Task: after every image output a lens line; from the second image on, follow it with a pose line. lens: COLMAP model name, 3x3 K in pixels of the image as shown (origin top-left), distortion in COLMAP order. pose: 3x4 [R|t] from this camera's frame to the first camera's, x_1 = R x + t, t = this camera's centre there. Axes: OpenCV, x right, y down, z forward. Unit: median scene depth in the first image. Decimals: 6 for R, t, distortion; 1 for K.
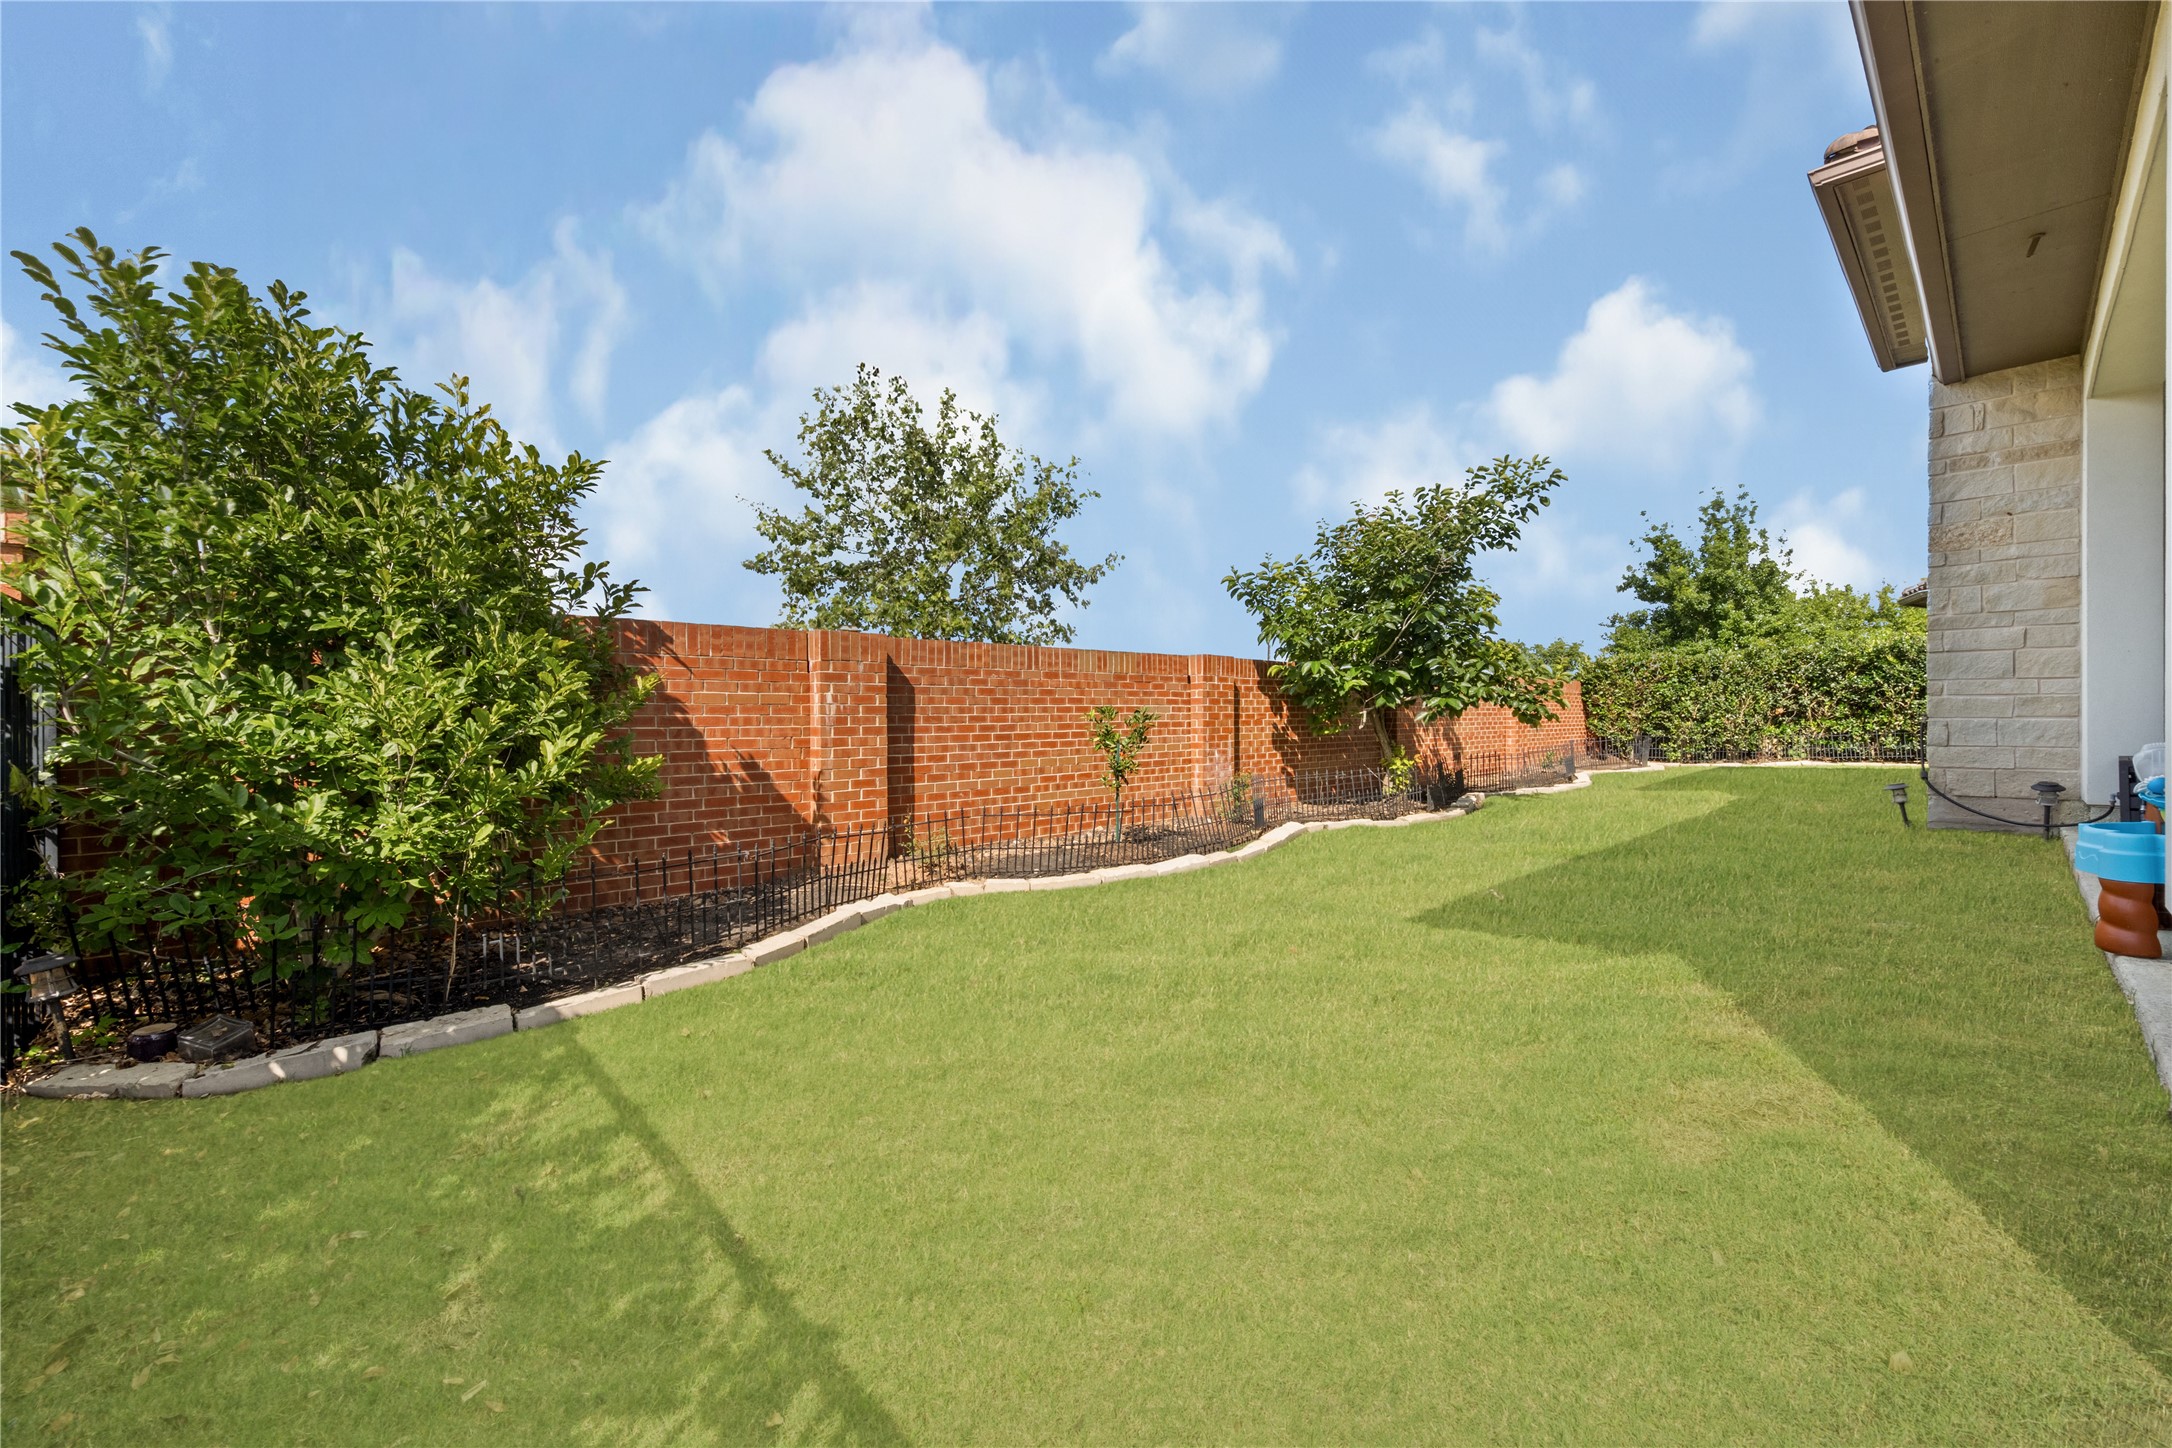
lens RADIAL K [[847.3, 0, 1095.8], [0, 847.3, 726.0], [0, 0, 1]] dist [-0.001064, -0.000062]
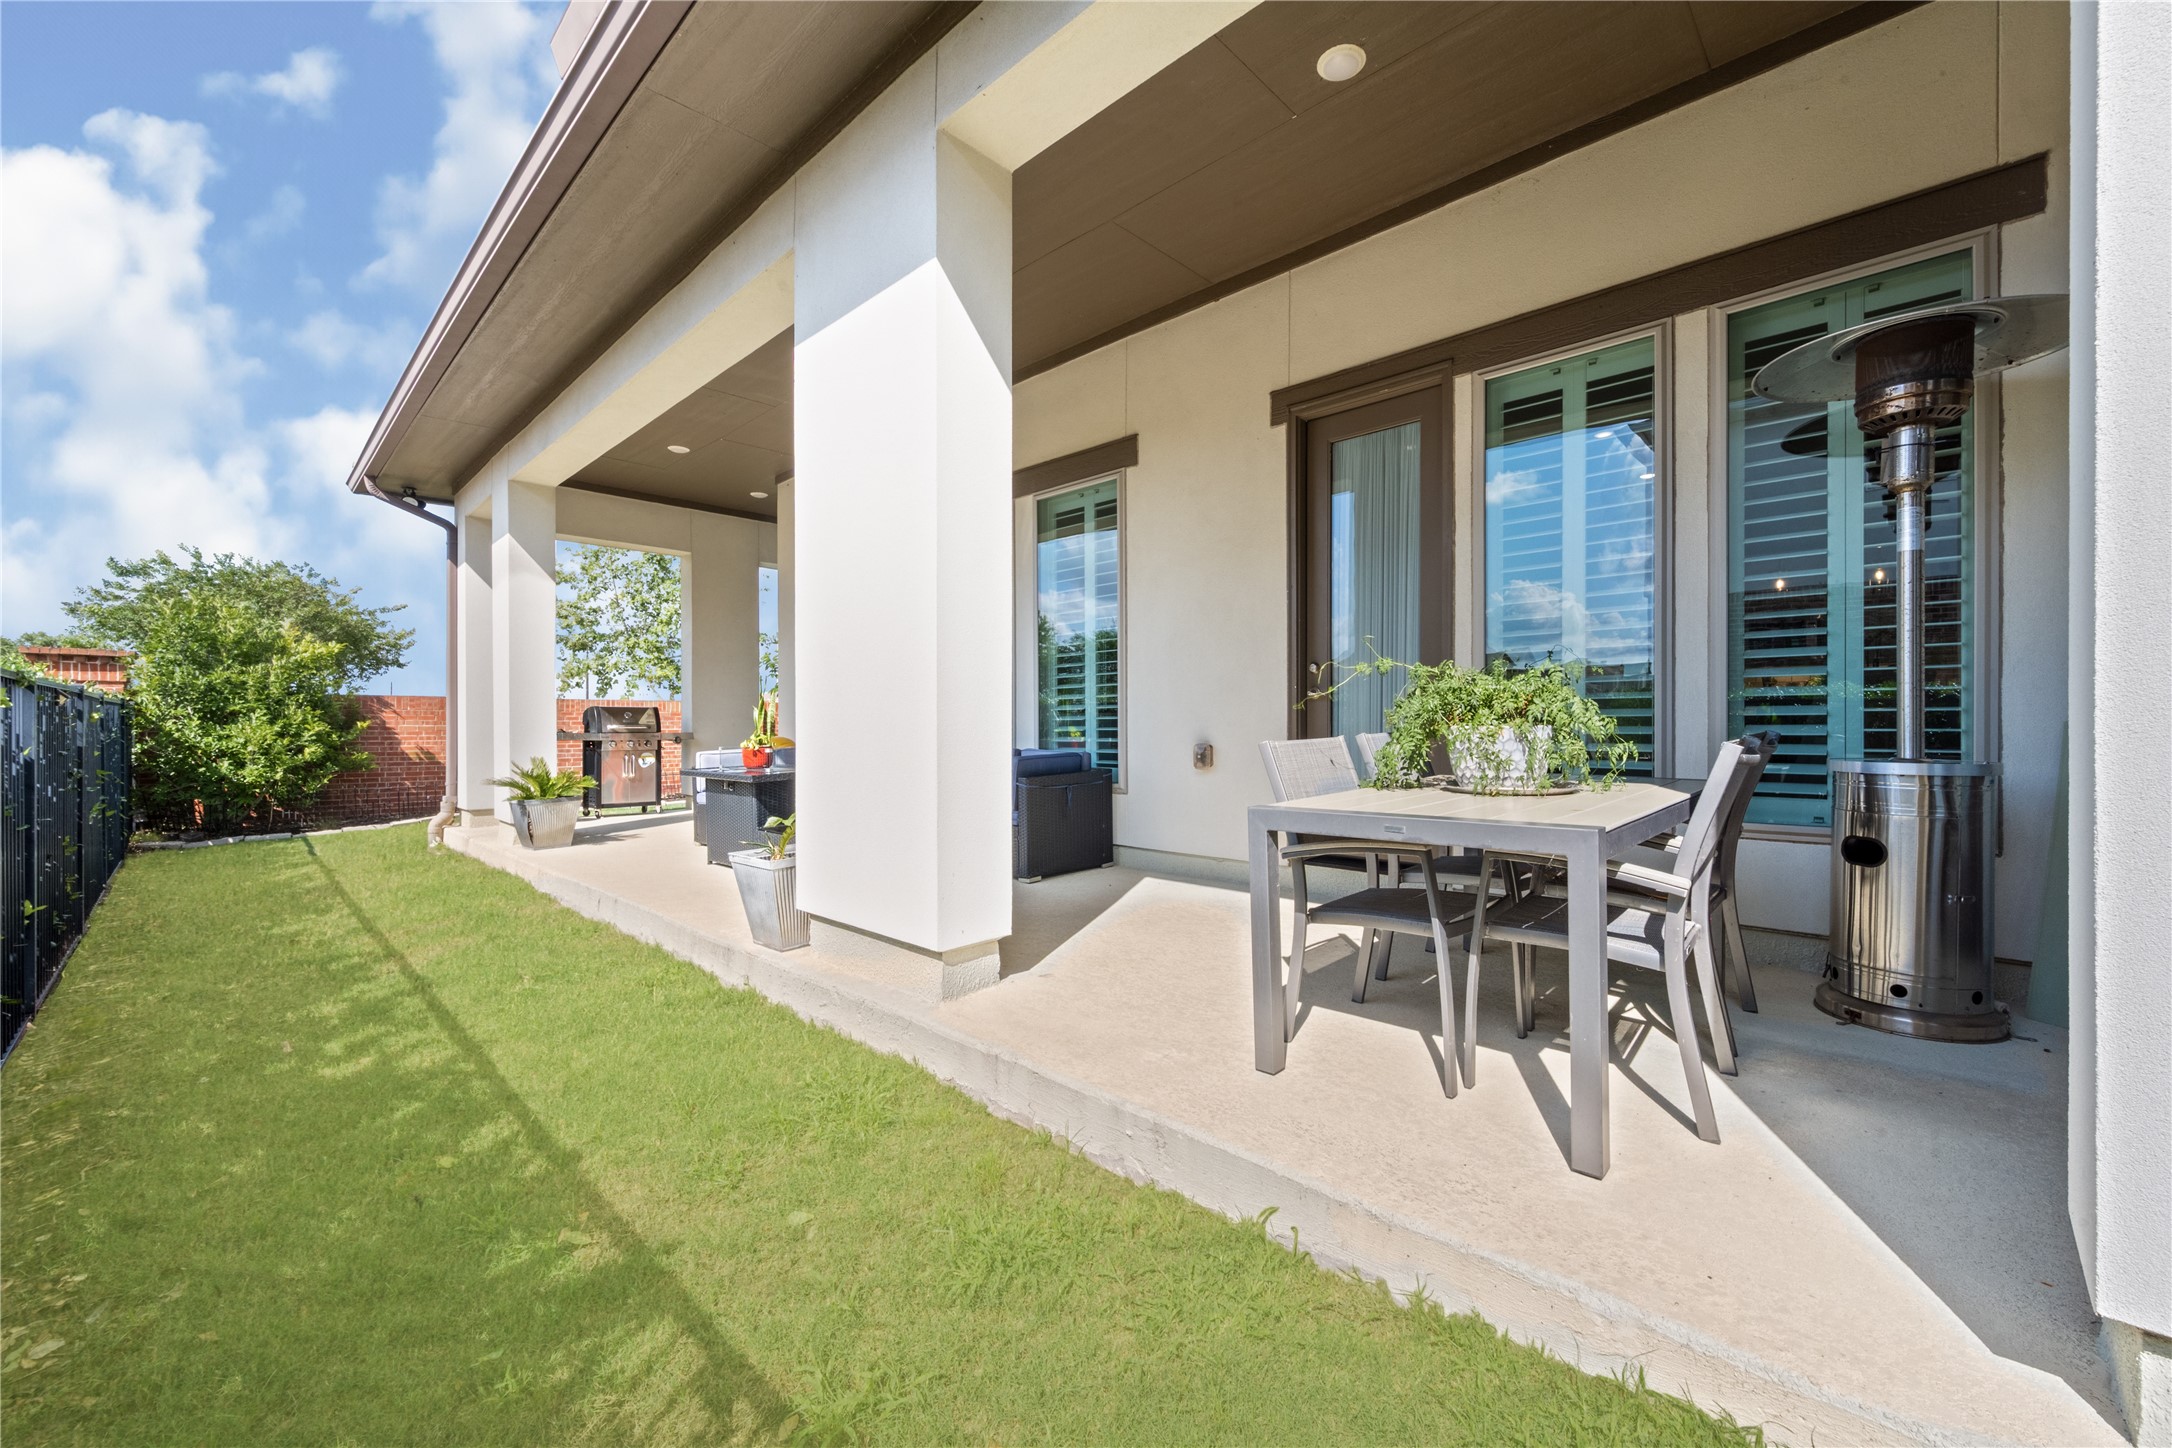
lens RADIAL K [[847.3, 0, 1076.5], [0, 847.3, 726.7], [0, 0, 1]] dist [-0.001064, -0.000062]
pose [[0.998525, 0.009641, 0.053439, 2.112476], [-0.008687, 0.999799, -0.018047, -0.023902], [-0.053602, 0.017556, 0.998408, -2.360603]]
